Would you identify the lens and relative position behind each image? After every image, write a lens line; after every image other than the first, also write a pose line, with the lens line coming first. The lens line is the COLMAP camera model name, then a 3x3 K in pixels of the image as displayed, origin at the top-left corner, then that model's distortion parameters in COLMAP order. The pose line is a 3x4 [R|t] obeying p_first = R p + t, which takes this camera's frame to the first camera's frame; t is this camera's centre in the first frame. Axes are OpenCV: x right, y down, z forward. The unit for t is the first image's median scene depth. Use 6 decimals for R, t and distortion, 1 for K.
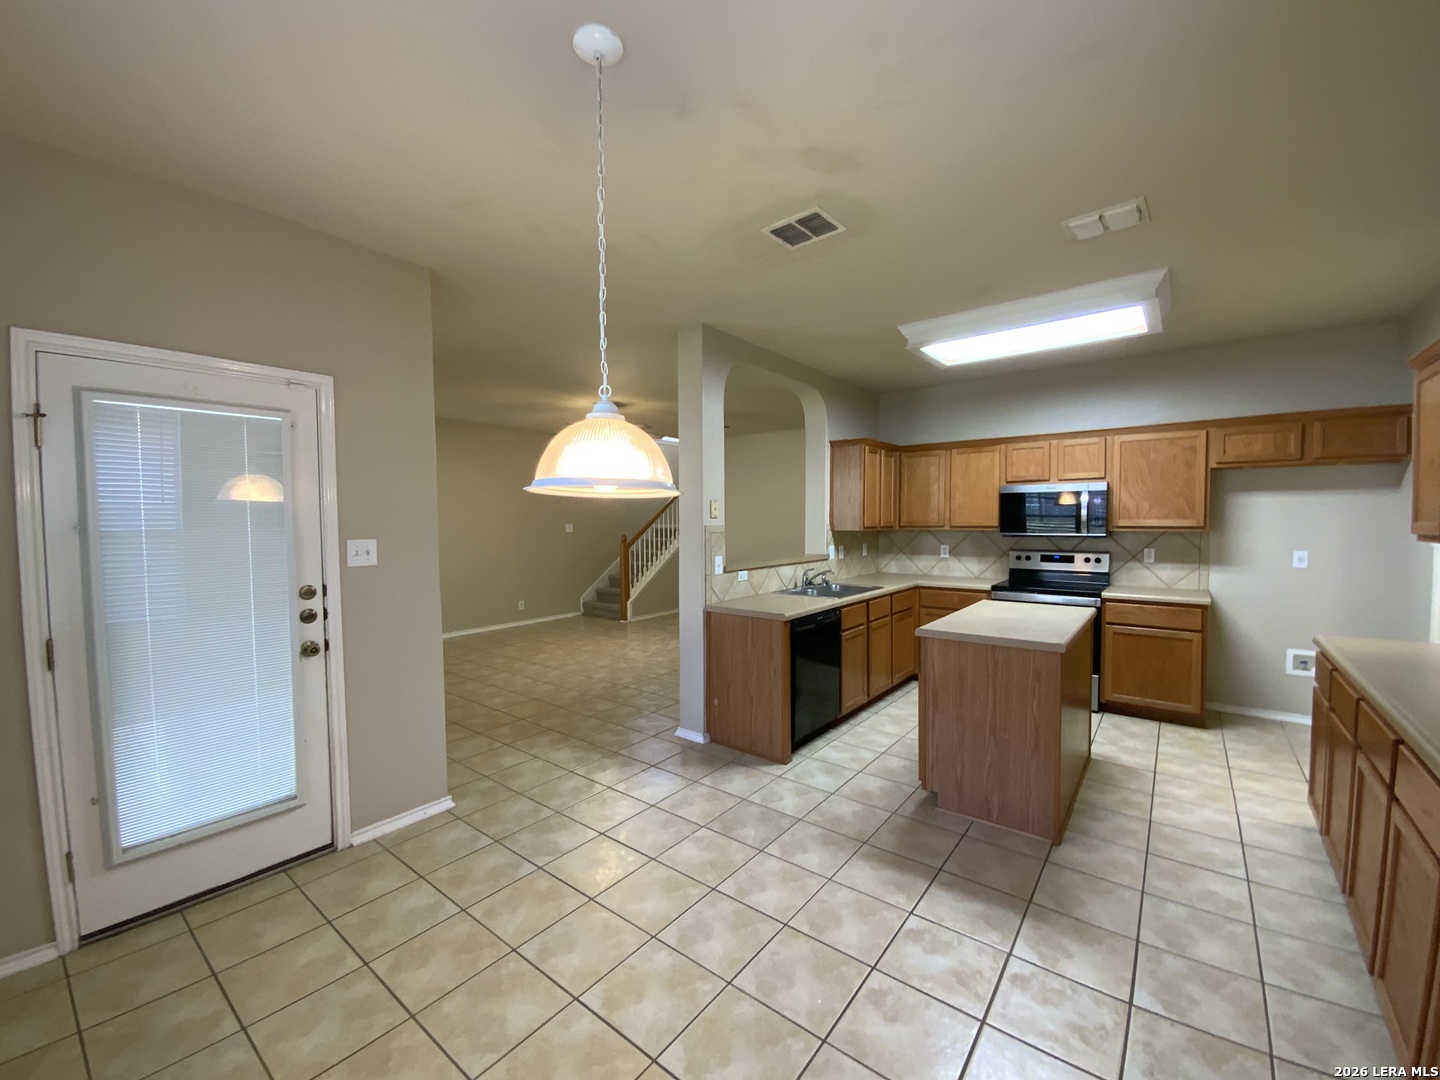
lens RADIAL K [[585.1, 0, 721.4], [0, 585.1, 542.1], [0, 0, 1]] dist [0.021923, -0.019096]
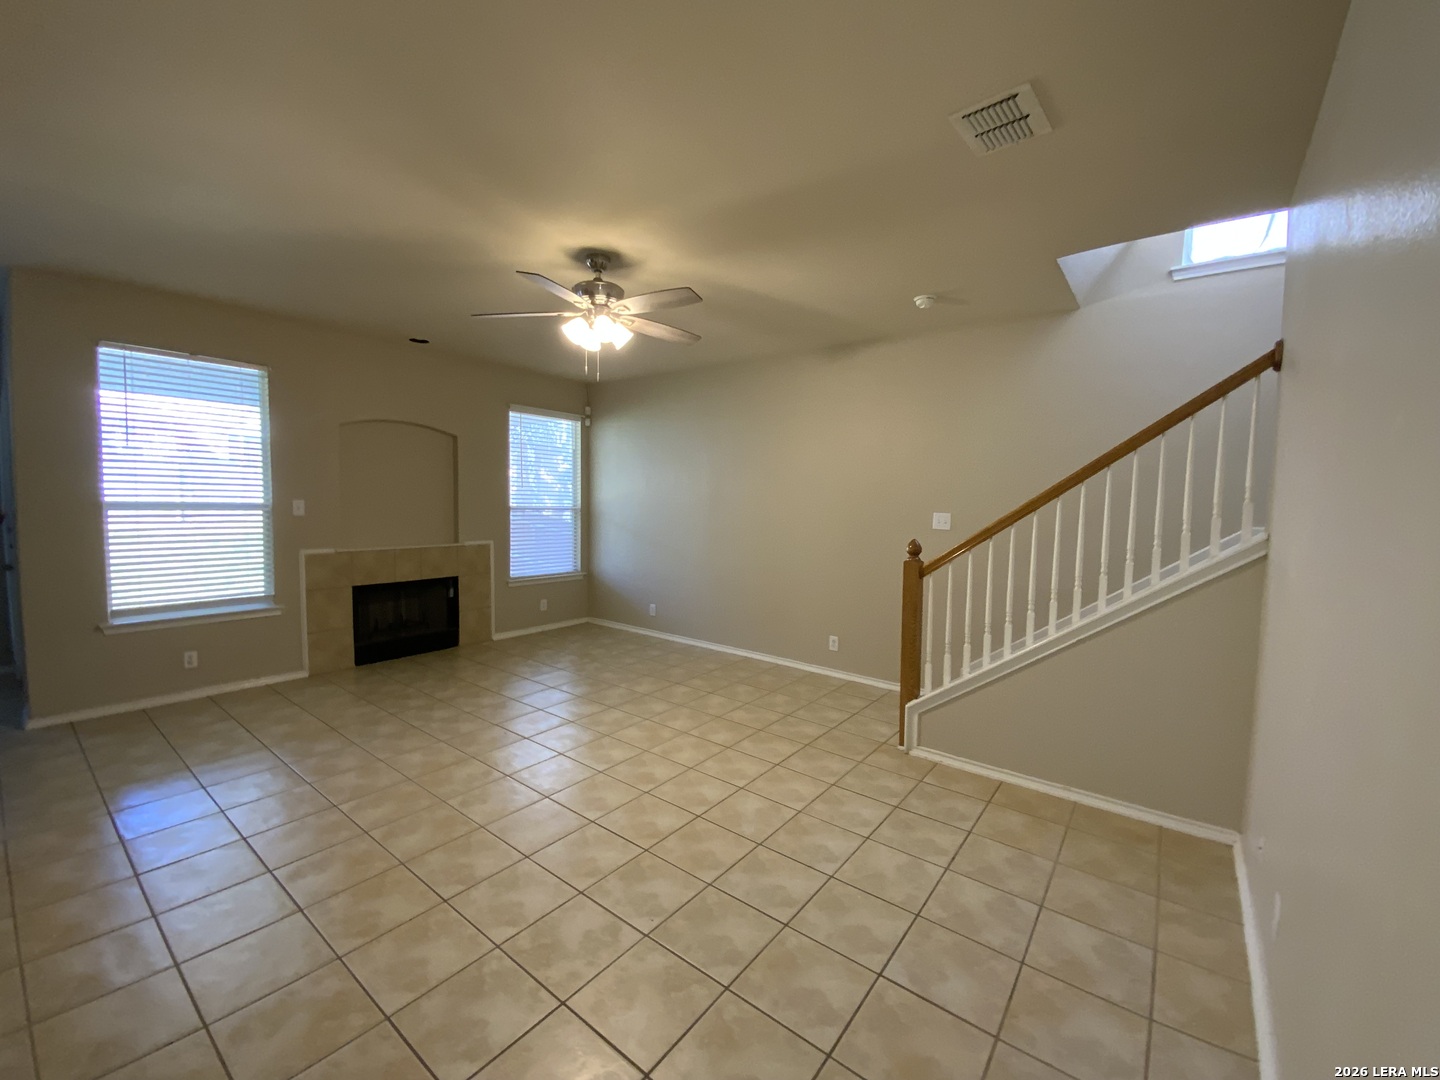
lens RADIAL K [[581.2, 0, 720.0], [0, 581.2, 540.0], [0, 0, 1]] dist [0.037881, -0.027428]
pose [[0.007921, 0.079687, -0.996788, 0.461900], [-0.064485, 0.994786, 0.079015, -0.071443], [0.997887, 0.063652, 0.013019, 1.631171]]
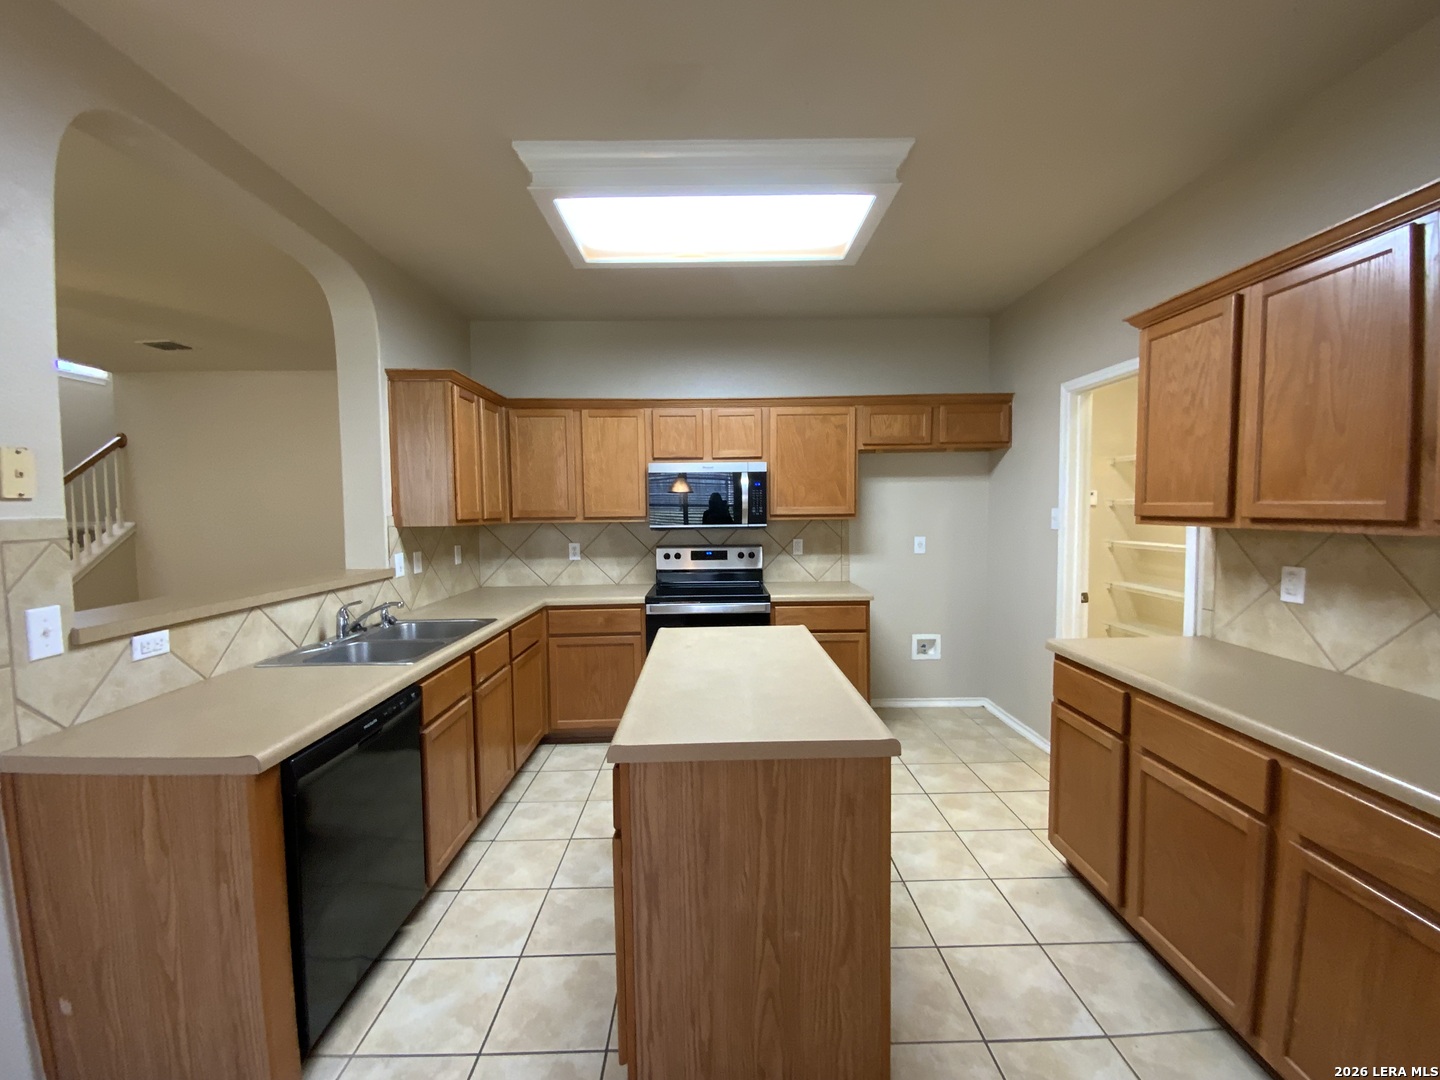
lens RADIAL K [[582.4, 0, 722.5], [0, 582.4, 540.8], [0, 0, 1]] dist [0.026461, -0.021344]
pose [[0.777028, -0.038794, 0.628270, 0.087140], [0.033118, 0.999236, 0.020741, -0.009502], [-0.628595, 0.004691, 0.777719, 0.411498]]
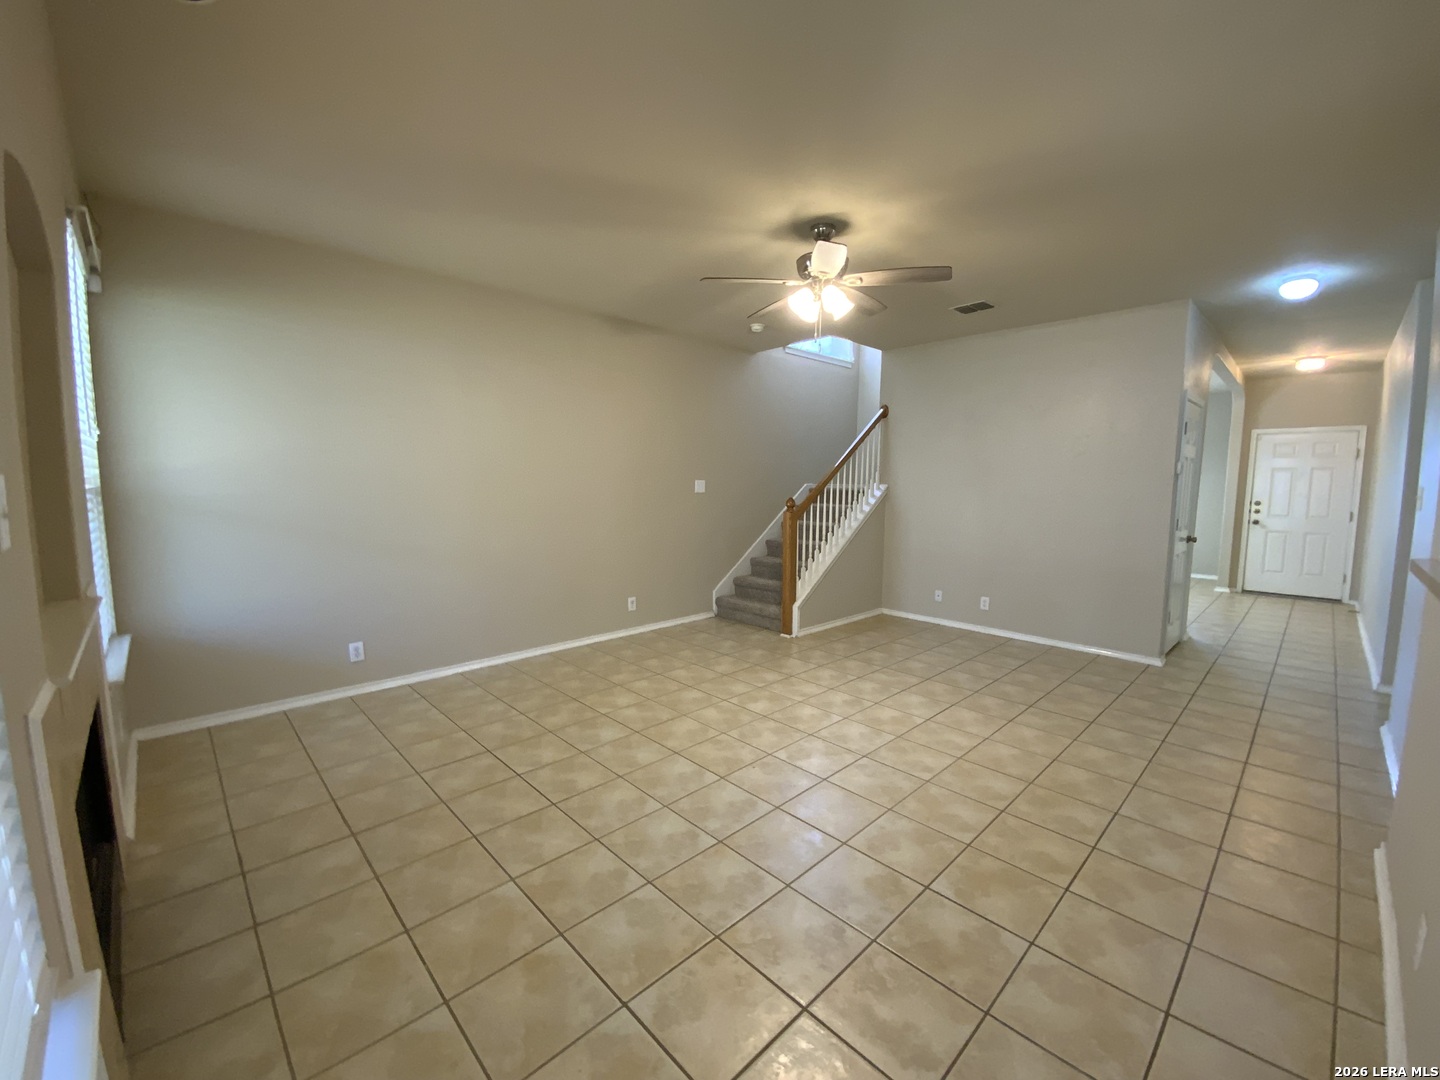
lens RADIAL K [[585.1, 0, 721.4], [0, 585.1, 542.1], [0, 0, 1]] dist [0.021923, -0.019096]
pose [[0.990840, 0.033354, -0.130858, -0.303662], [-0.025243, 0.997684, 0.063162, -0.006628], [0.132662, -0.059280, 0.989387, 0.716207]]
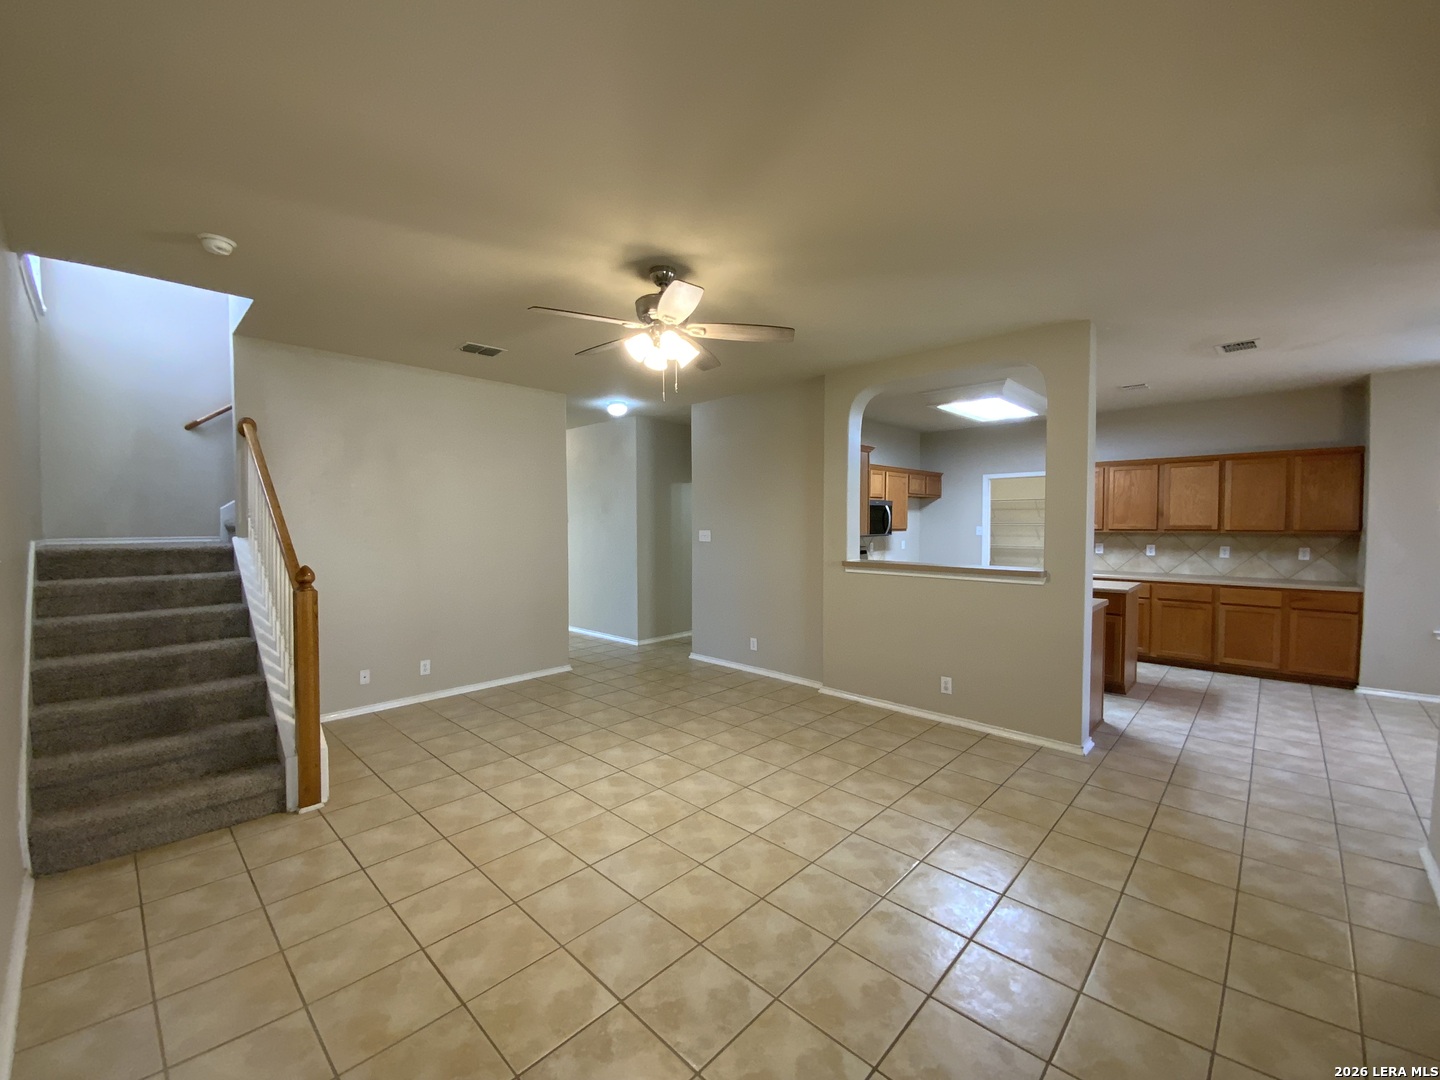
lens RADIAL K [[585.1, 0, 721.4], [0, 585.1, 542.1], [0, 0, 1]] dist [0.021923, -0.019096]
pose [[0.090604, -0.026491, 0.995535, -0.962487], [0.044071, 0.998773, 0.022567, -0.049400], [-0.994911, 0.041830, 0.091661, 1.352191]]
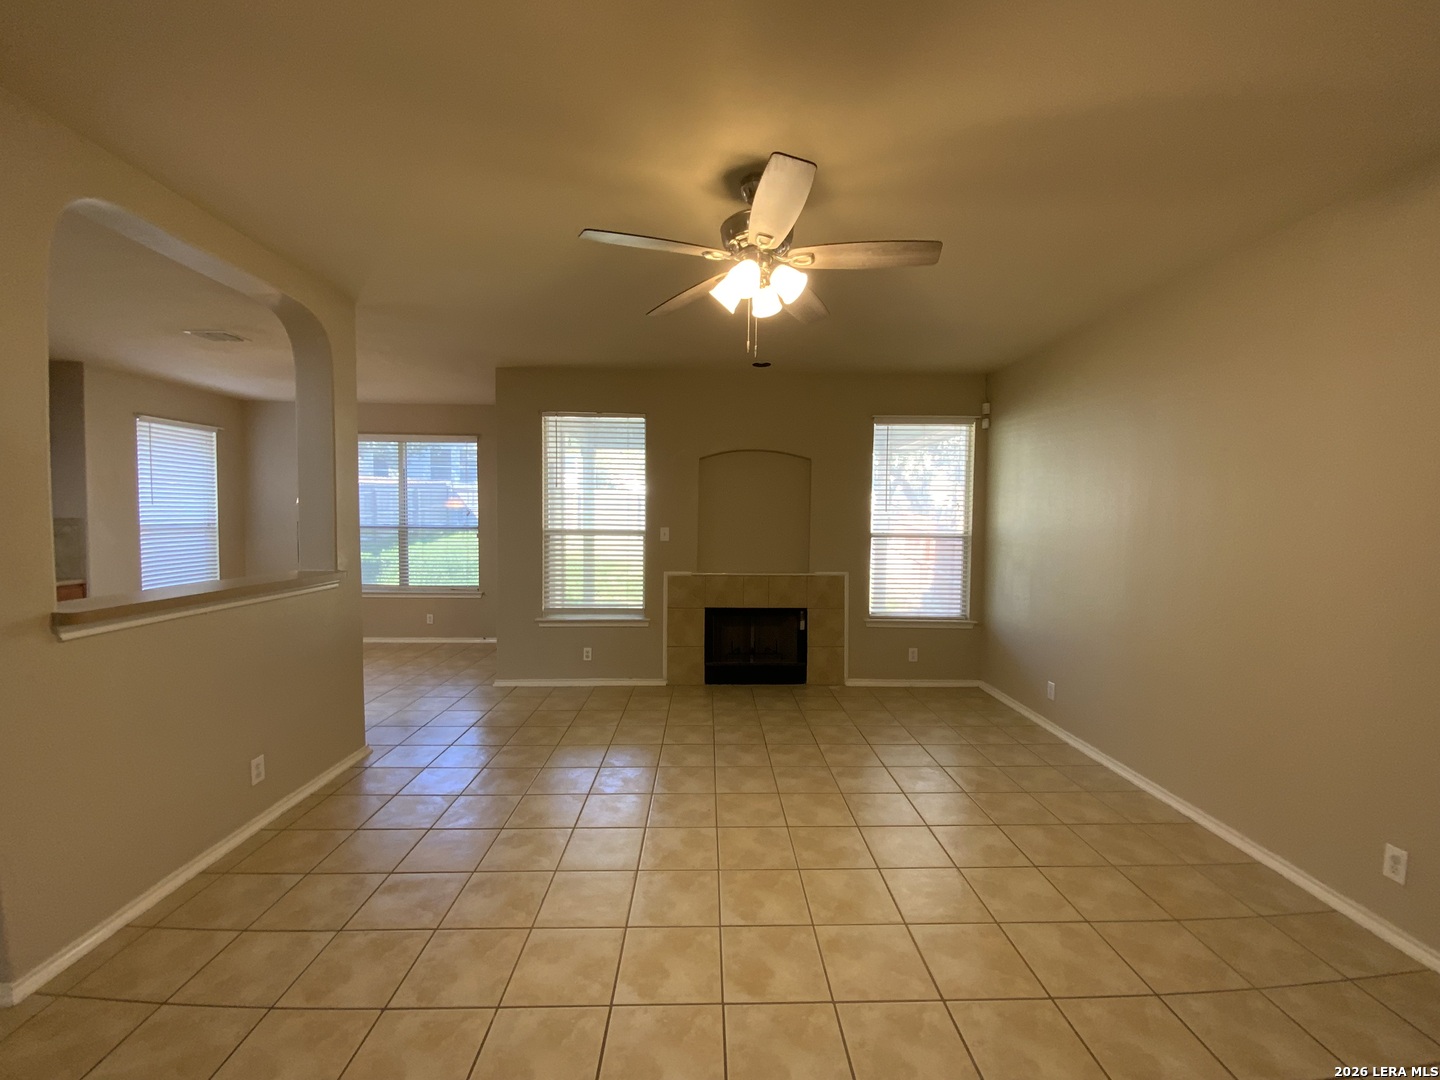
lens RADIAL K [[581.2, 0, 720.0], [0, 581.2, 540.0], [0, 0, 1]] dist [0.037881, -0.027428]
pose [[-0.769082, 0.029961, -0.638447, 0.070982], [-0.027478, 0.996427, 0.079860, -0.082503], [0.638559, 0.078963, -0.765511, 1.862990]]
